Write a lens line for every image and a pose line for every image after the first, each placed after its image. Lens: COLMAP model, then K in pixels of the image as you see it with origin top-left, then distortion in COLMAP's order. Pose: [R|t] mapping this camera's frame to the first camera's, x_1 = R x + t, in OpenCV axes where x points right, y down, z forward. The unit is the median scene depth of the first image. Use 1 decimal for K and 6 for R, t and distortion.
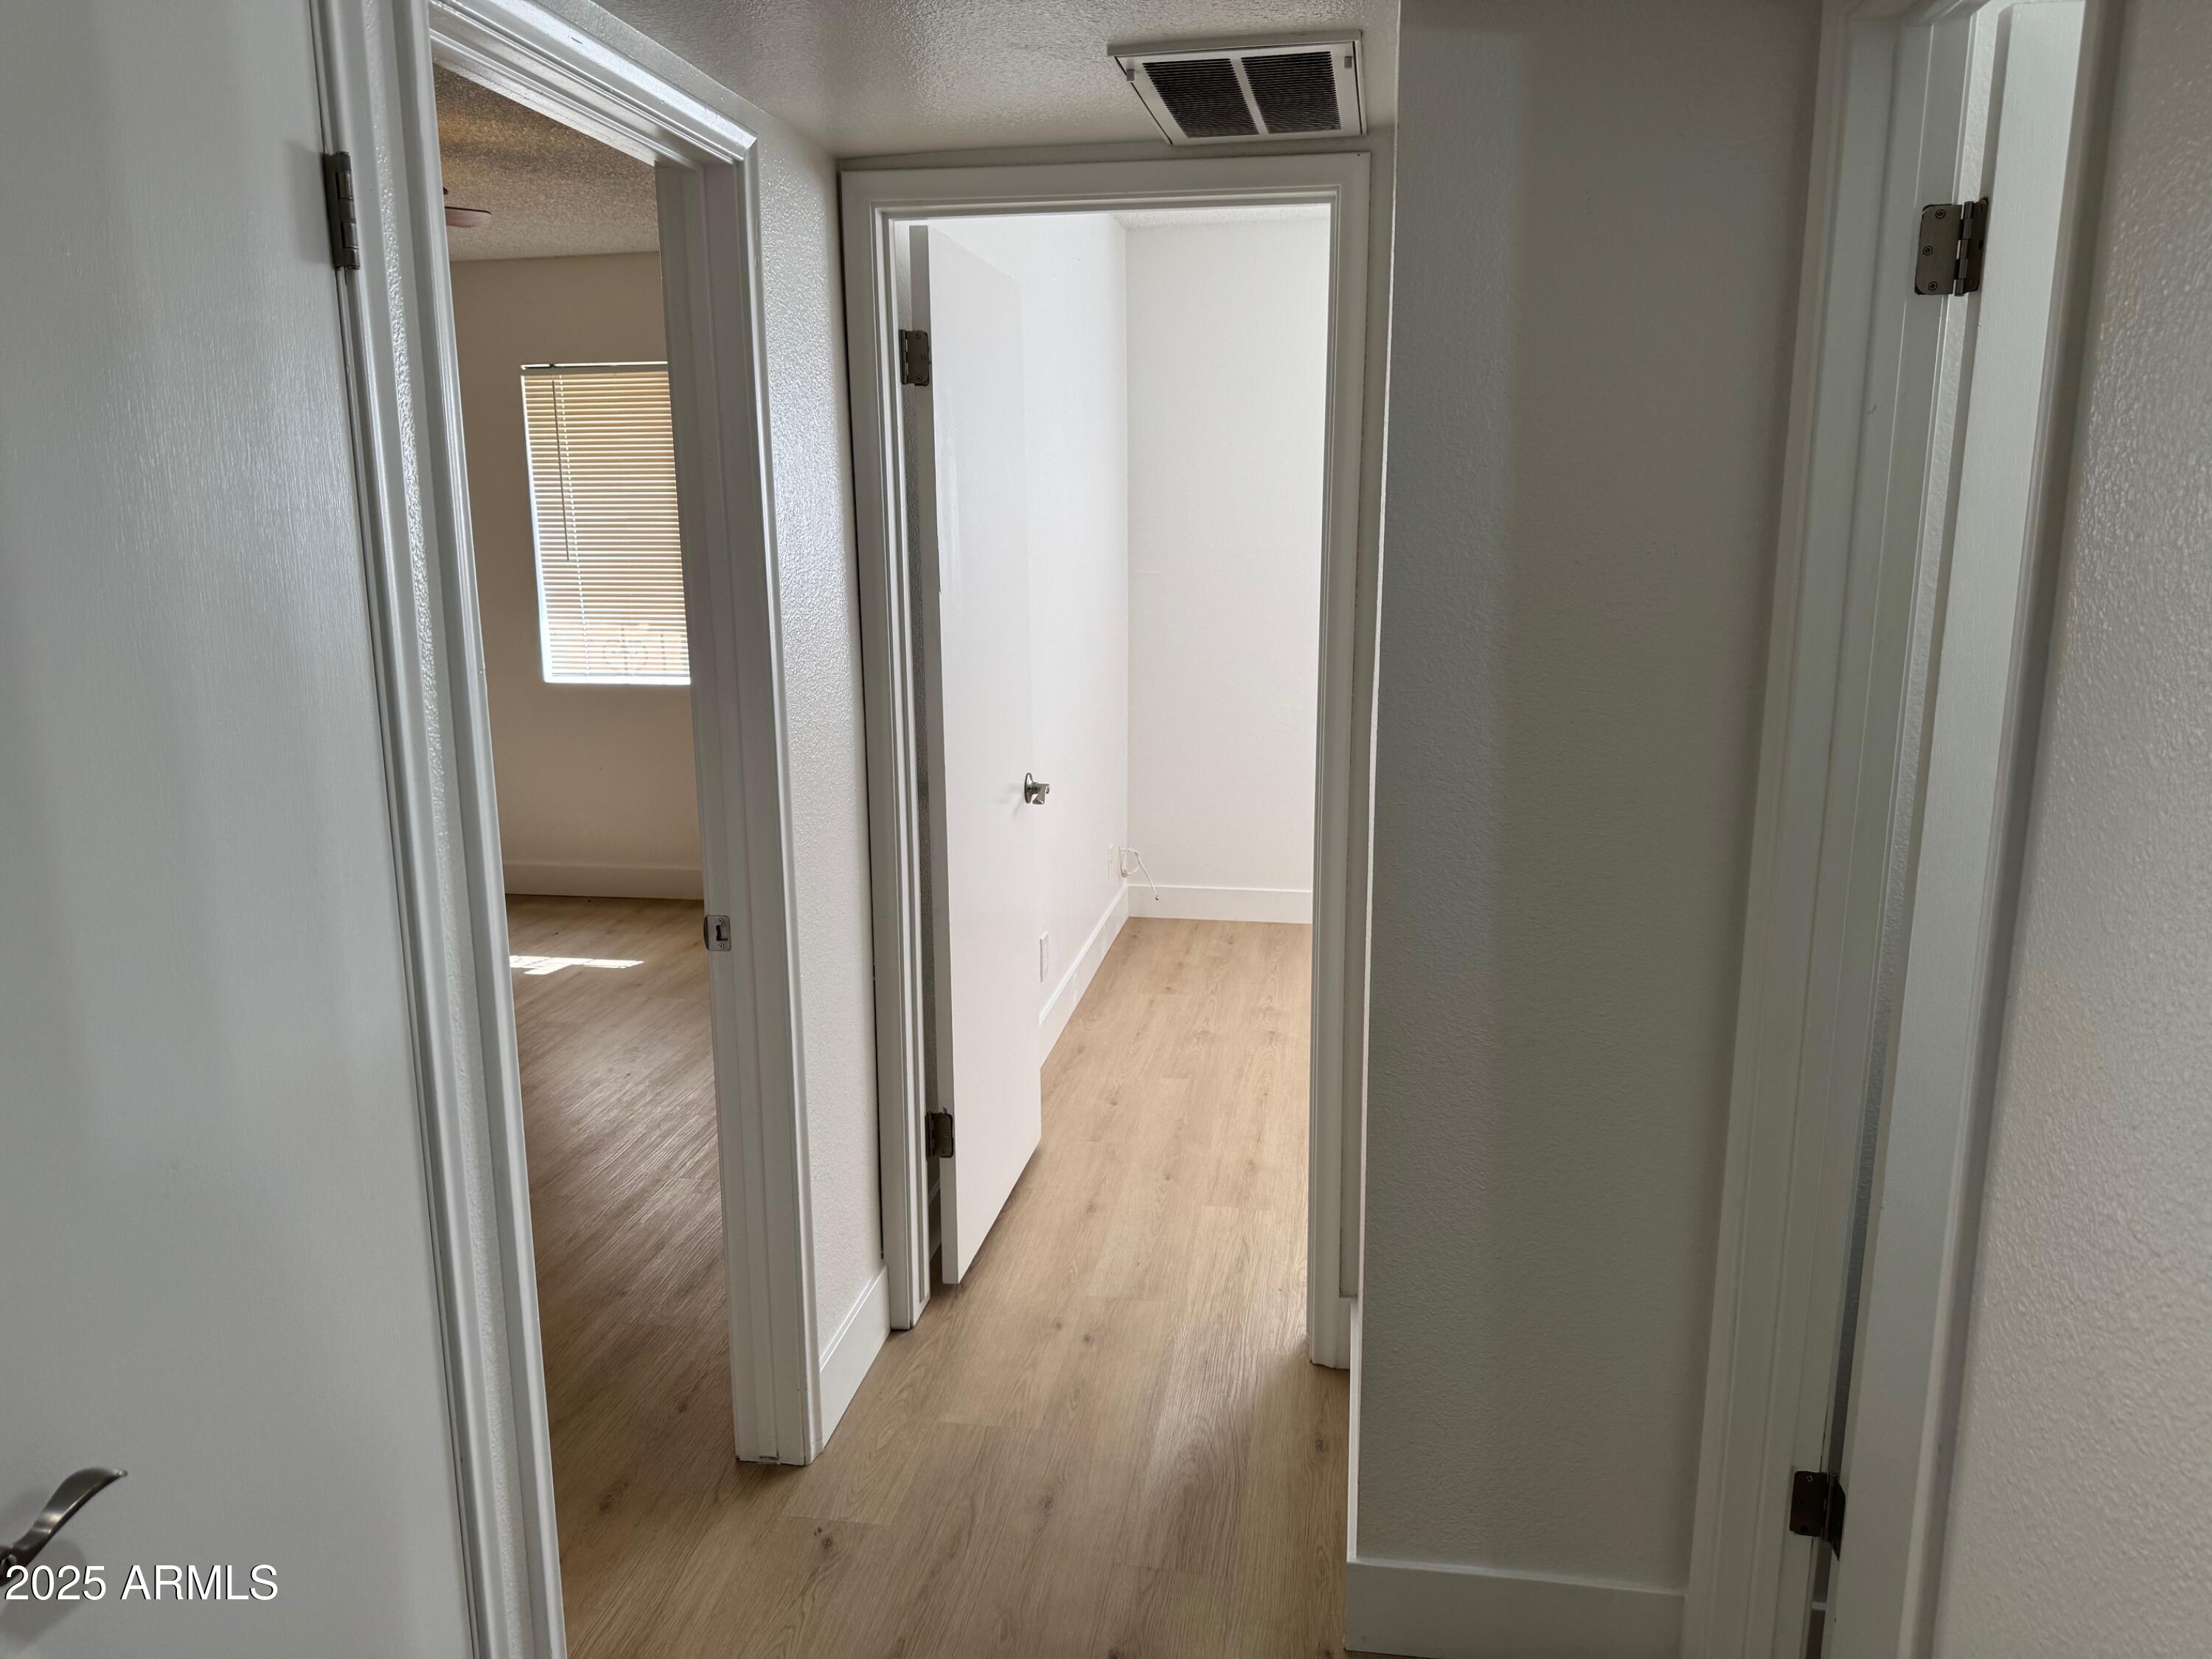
lens RADIAL K [[1587.7, 0, 1116.2], [0, 1587.7, 833.4], [0, 0, 1]] dist [0.072414, -0.050091]
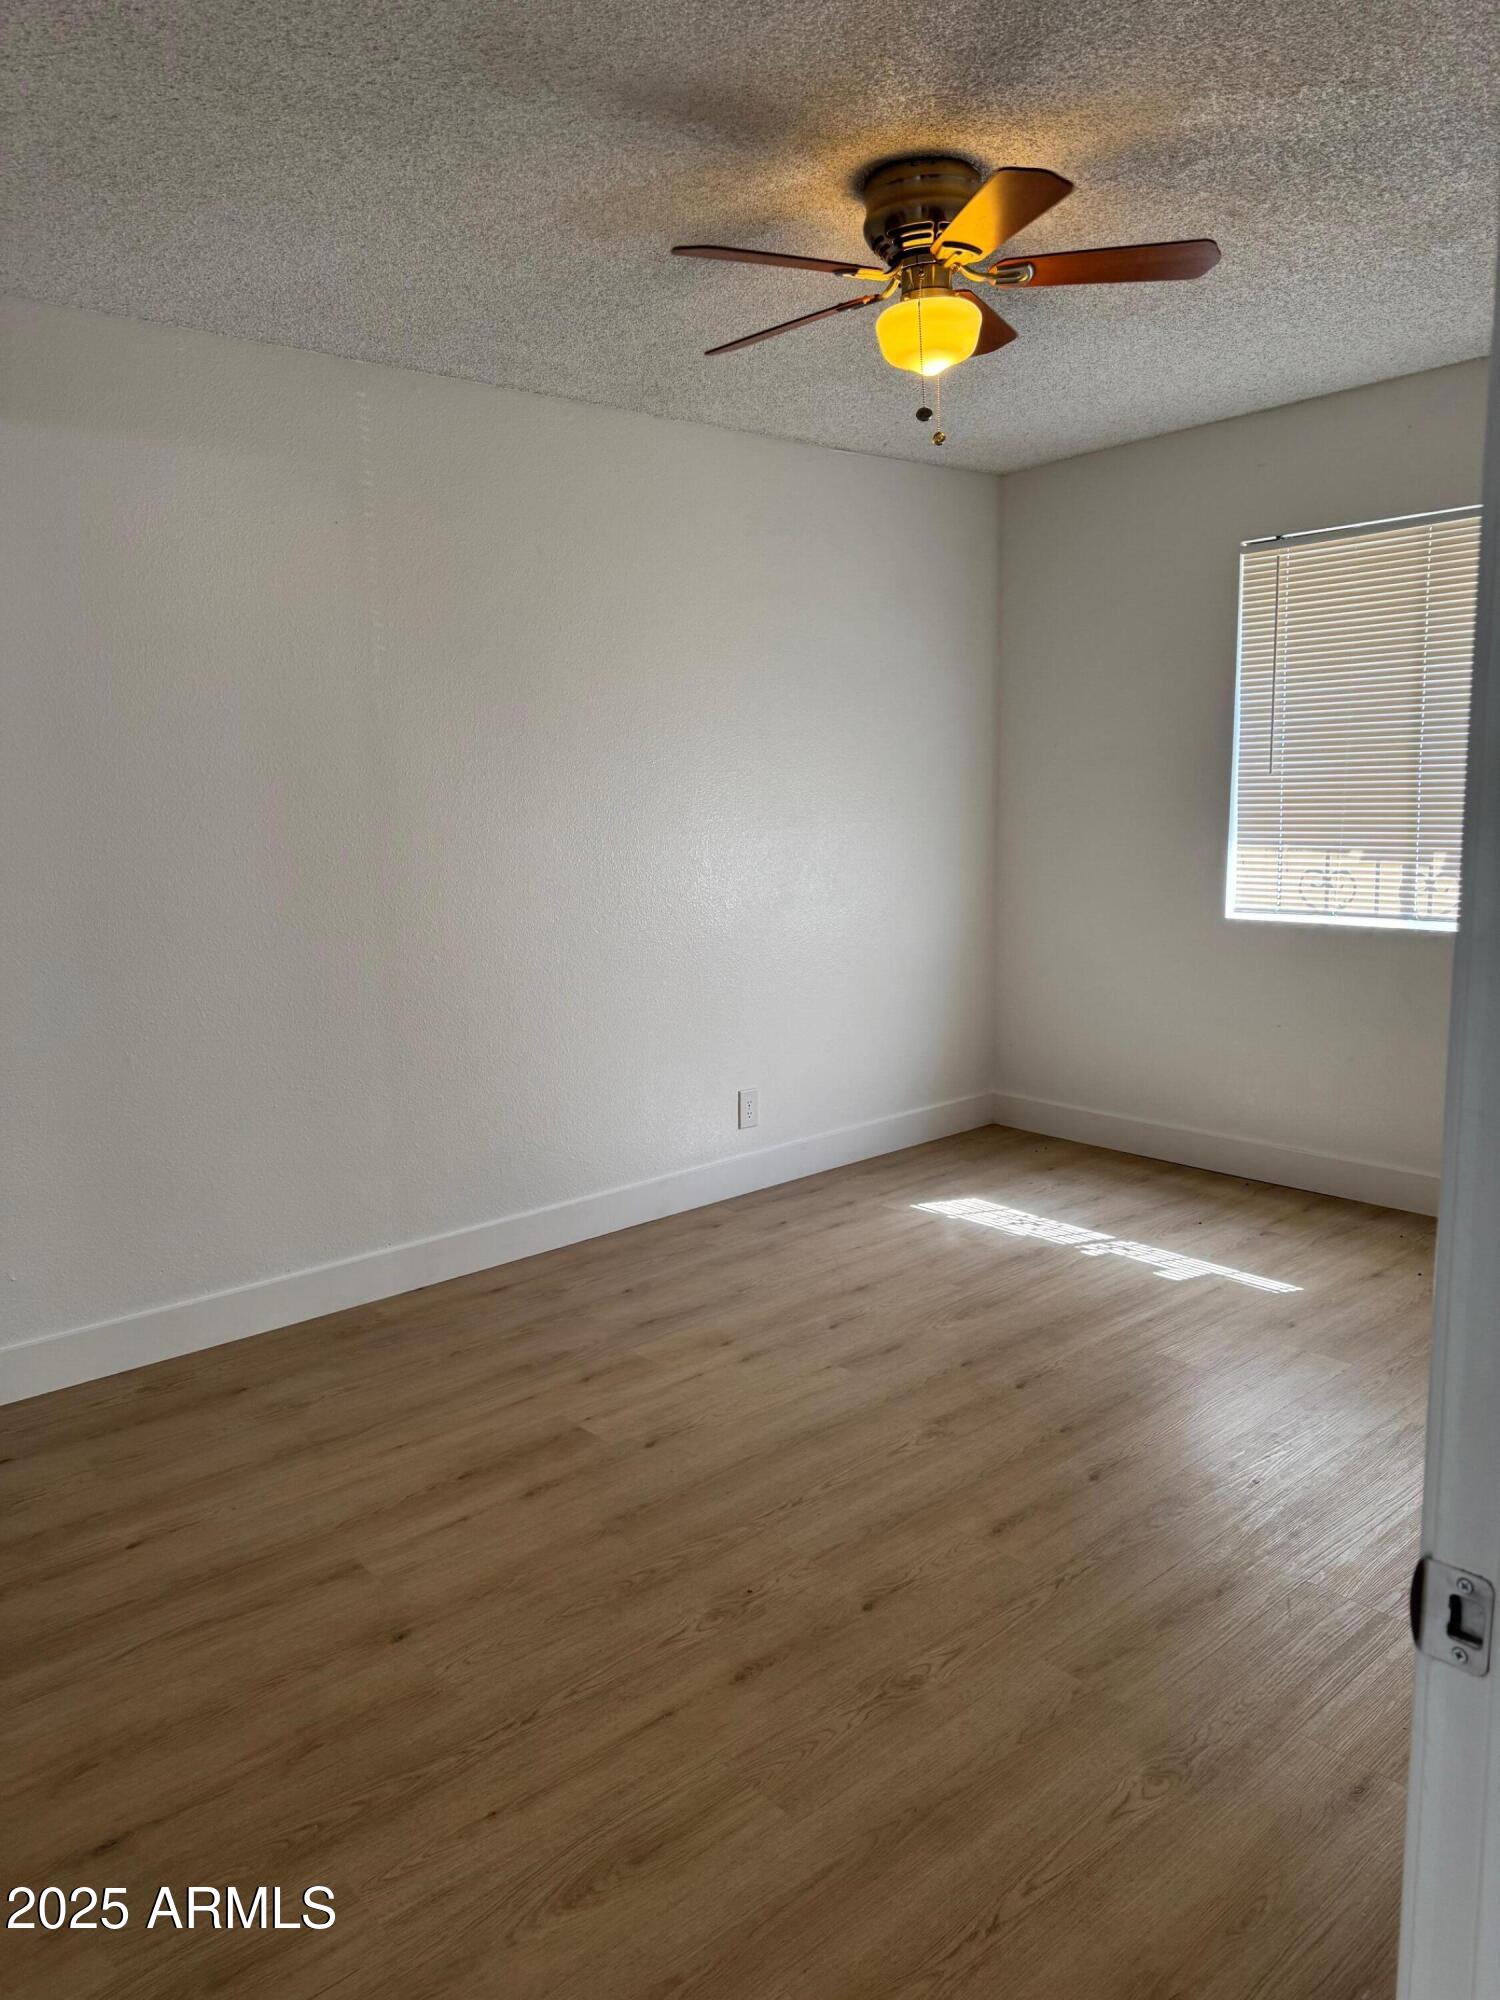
lens RADIAL K [[1435.6, 0, 759.3], [0, 1435.6, 1013.9], [0, 0, 1]] dist [0.072414, -0.050091]
pose [[0.780392, 0.090221, -0.618748, -0.081291], [-0.108575, 0.994056, 0.008005, -0.026813], [0.615792, 0.060933, 0.785549, 0.287128]]
